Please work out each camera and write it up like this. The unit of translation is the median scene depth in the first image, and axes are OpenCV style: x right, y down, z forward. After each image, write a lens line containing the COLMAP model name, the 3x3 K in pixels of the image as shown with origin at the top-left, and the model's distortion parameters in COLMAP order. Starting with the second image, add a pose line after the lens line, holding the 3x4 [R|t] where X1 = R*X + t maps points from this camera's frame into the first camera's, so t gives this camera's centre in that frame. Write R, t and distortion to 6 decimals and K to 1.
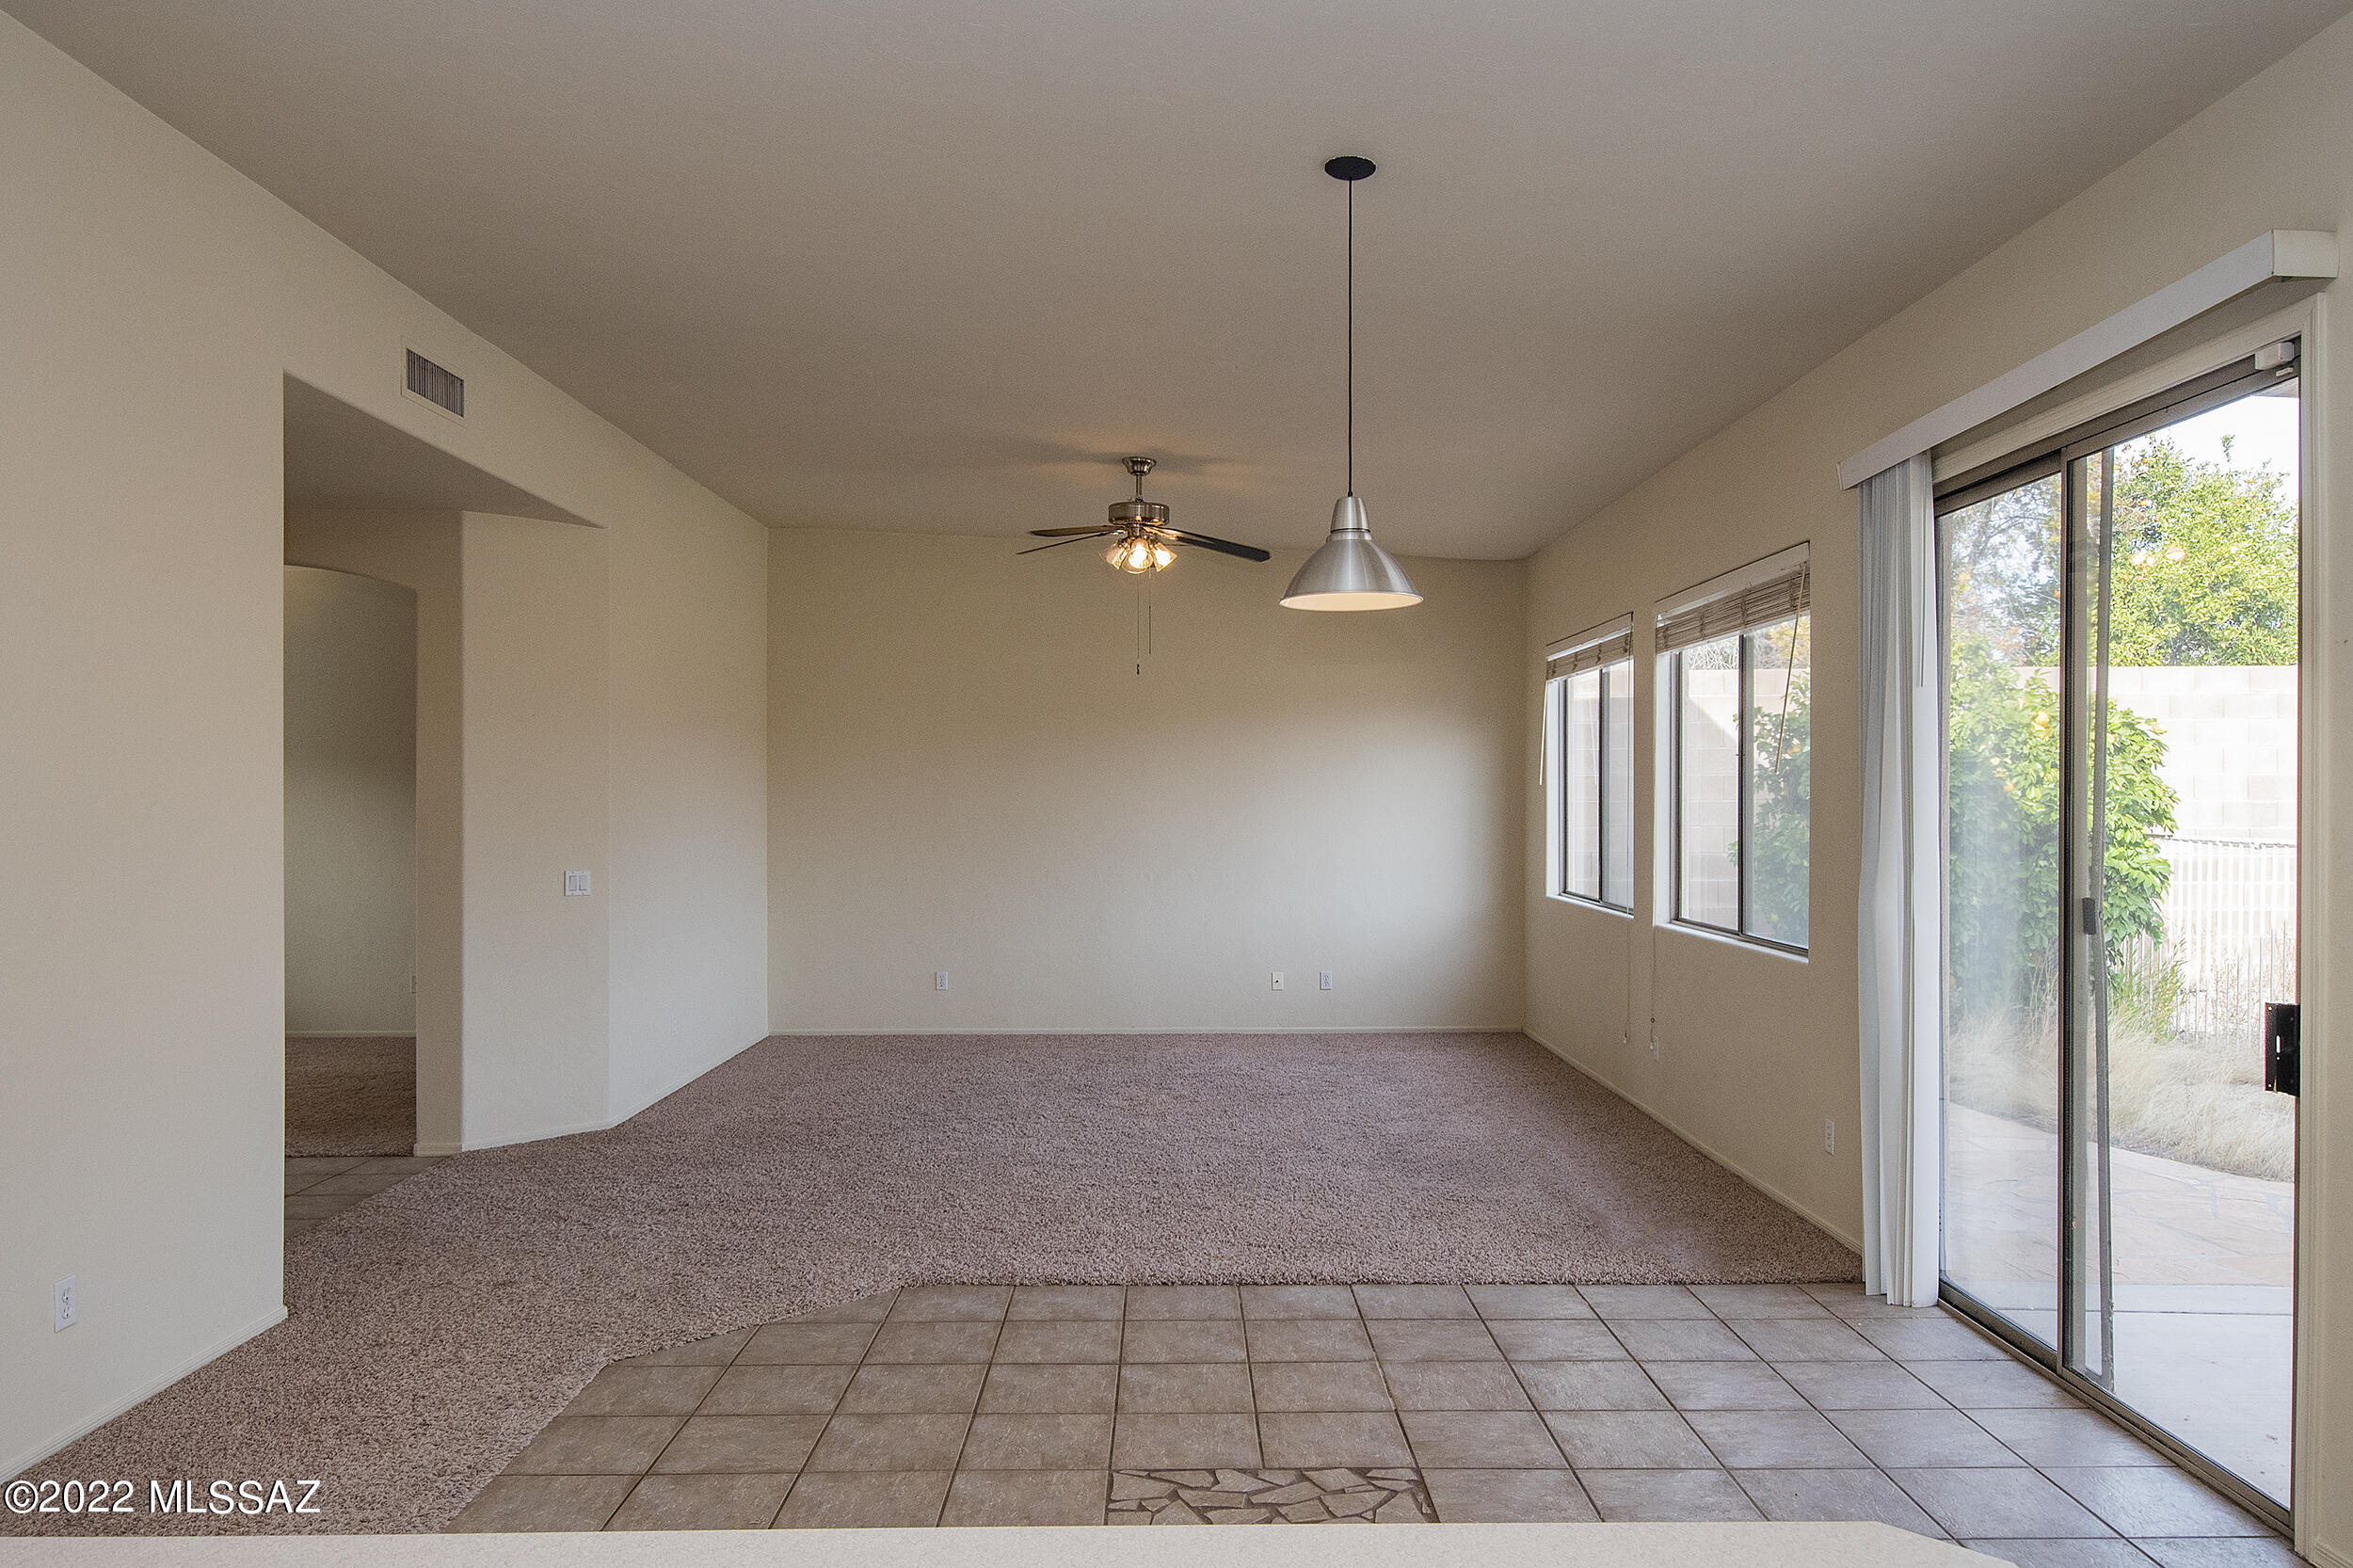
lens RADIAL K [[1612.0, 0, 1192.8], [0, 1612.0, 776.9], [0, 0, 1]] dist [0.017712, -0.002702]
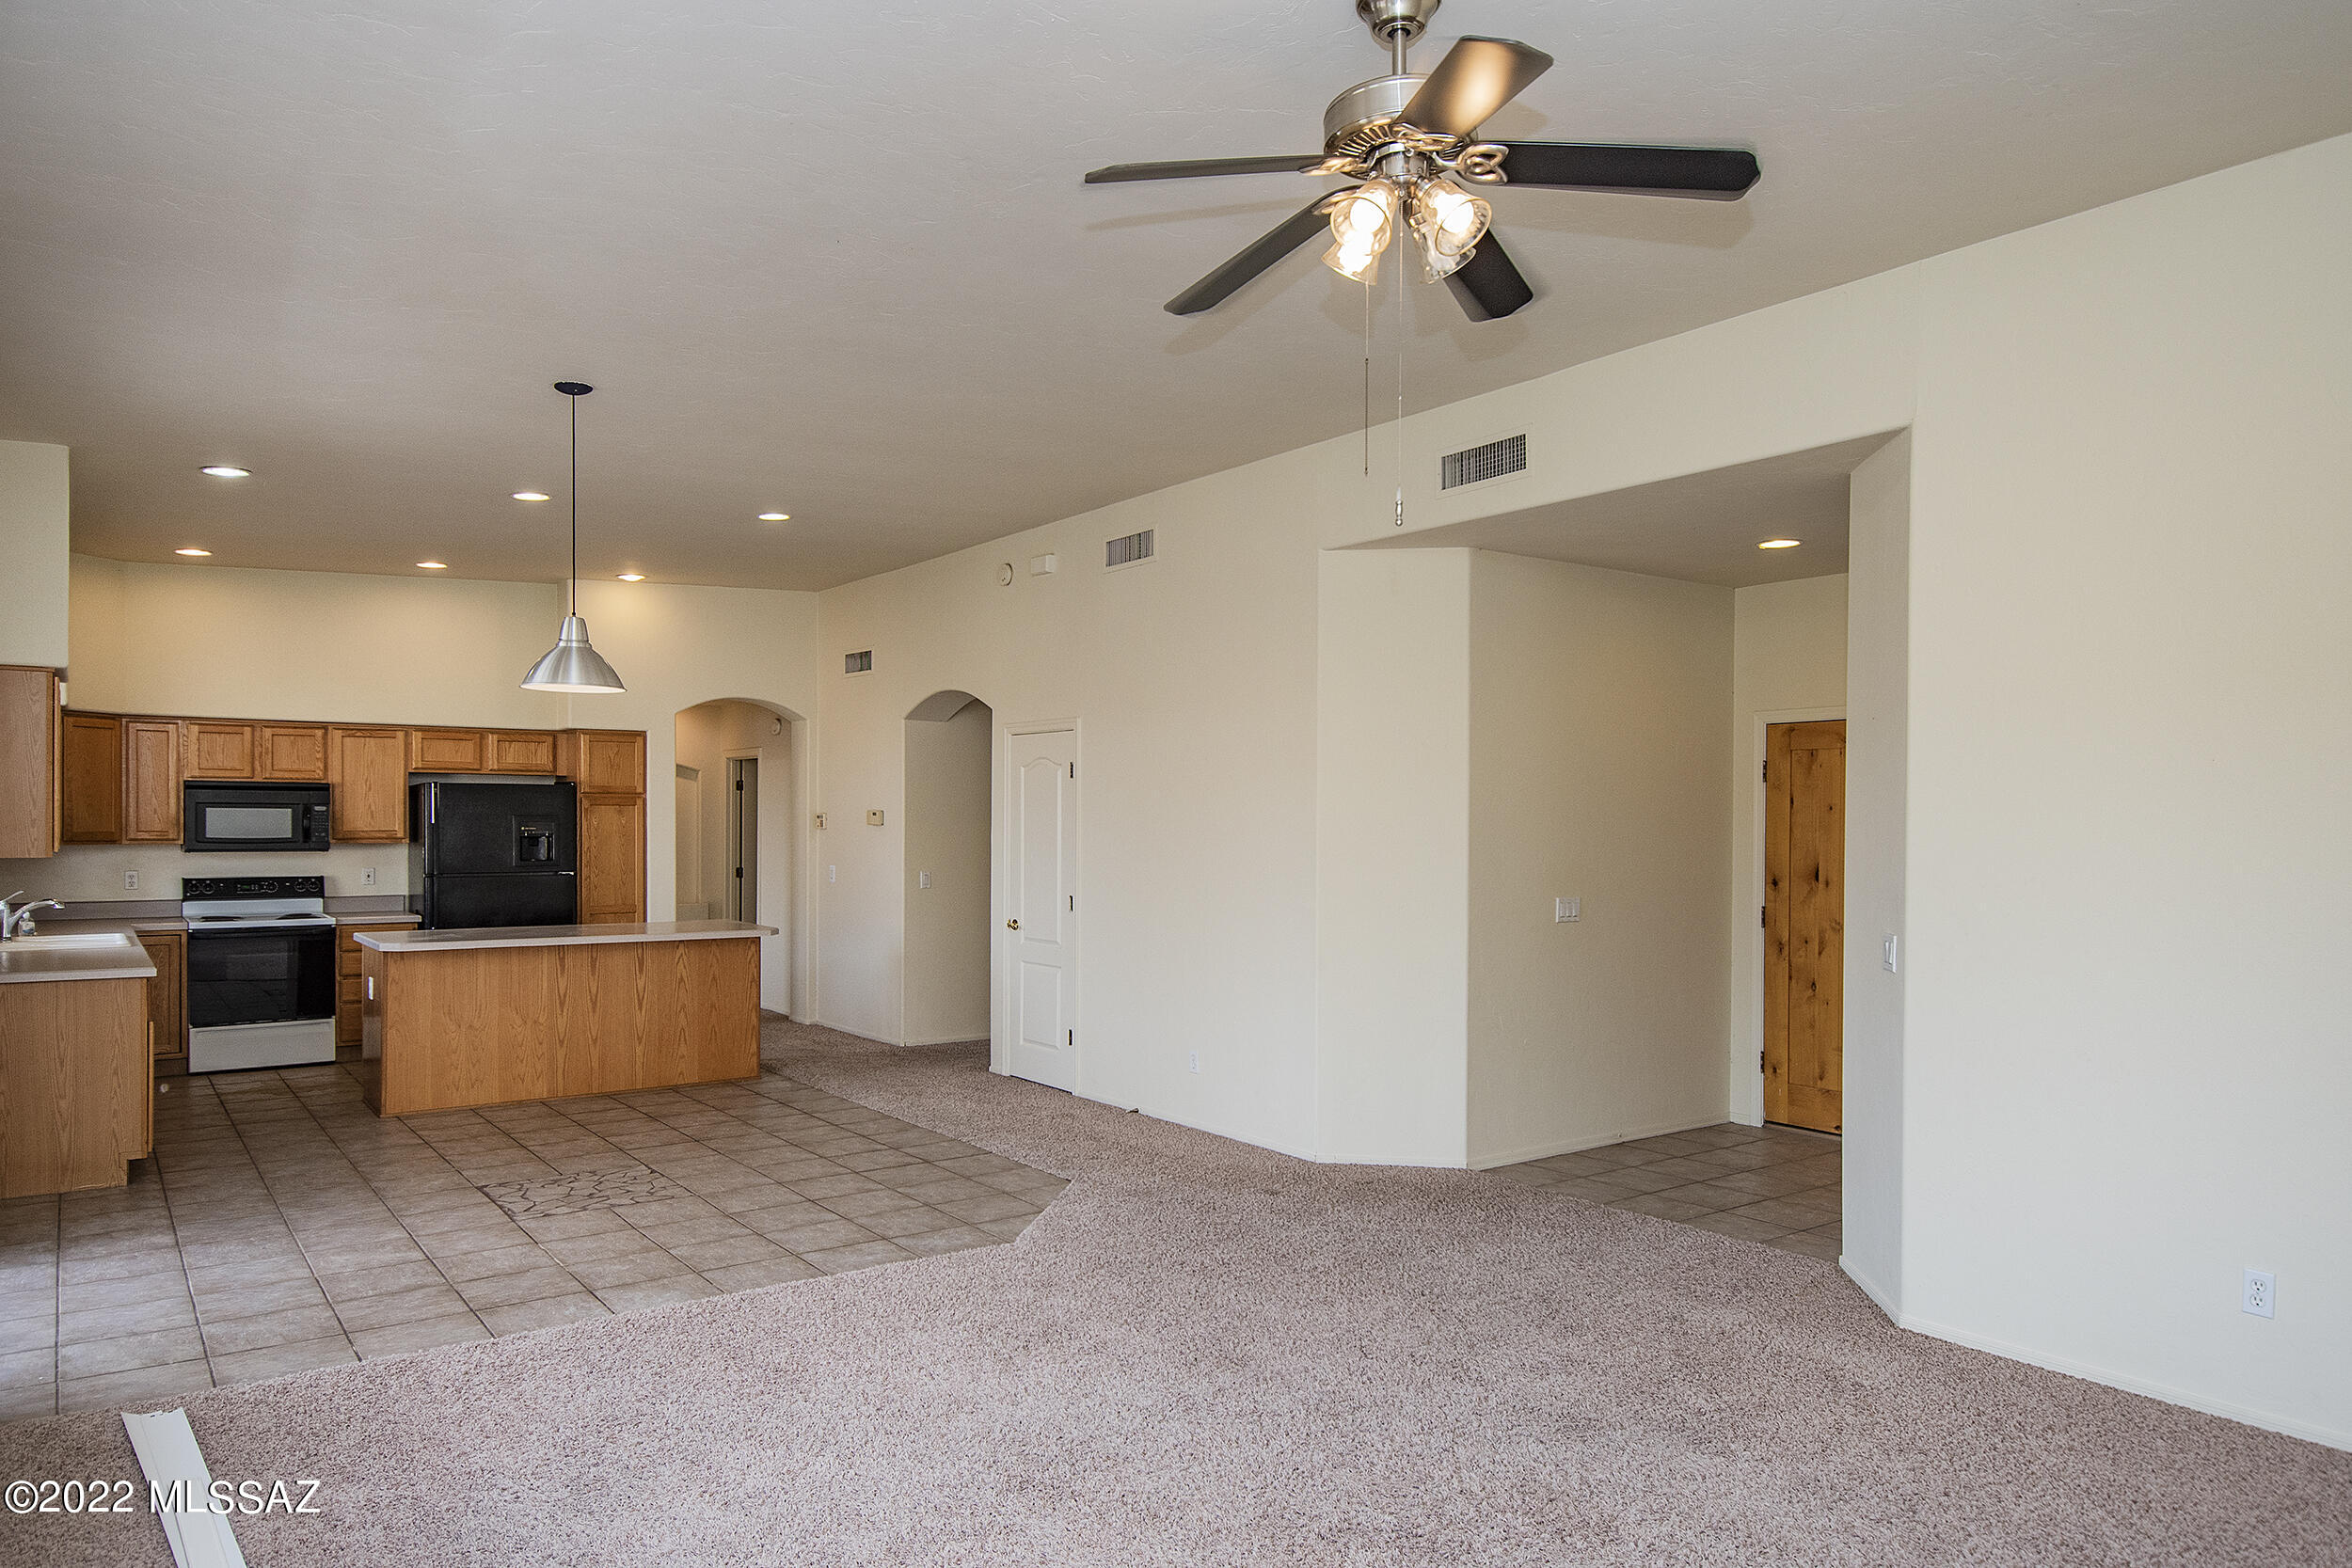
lens RADIAL K [[1493.3, 0, 1179.5], [0, 1493.3, 822.1], [0, 0, 1]] dist [-0.002328, -0.002423]
pose [[-0.813315, -0.000993, -0.581823, 0.367621], [0.006707, 0.999916, -0.011083, 0.026530], [0.581785, -0.012917, -0.813240, 2.047794]]
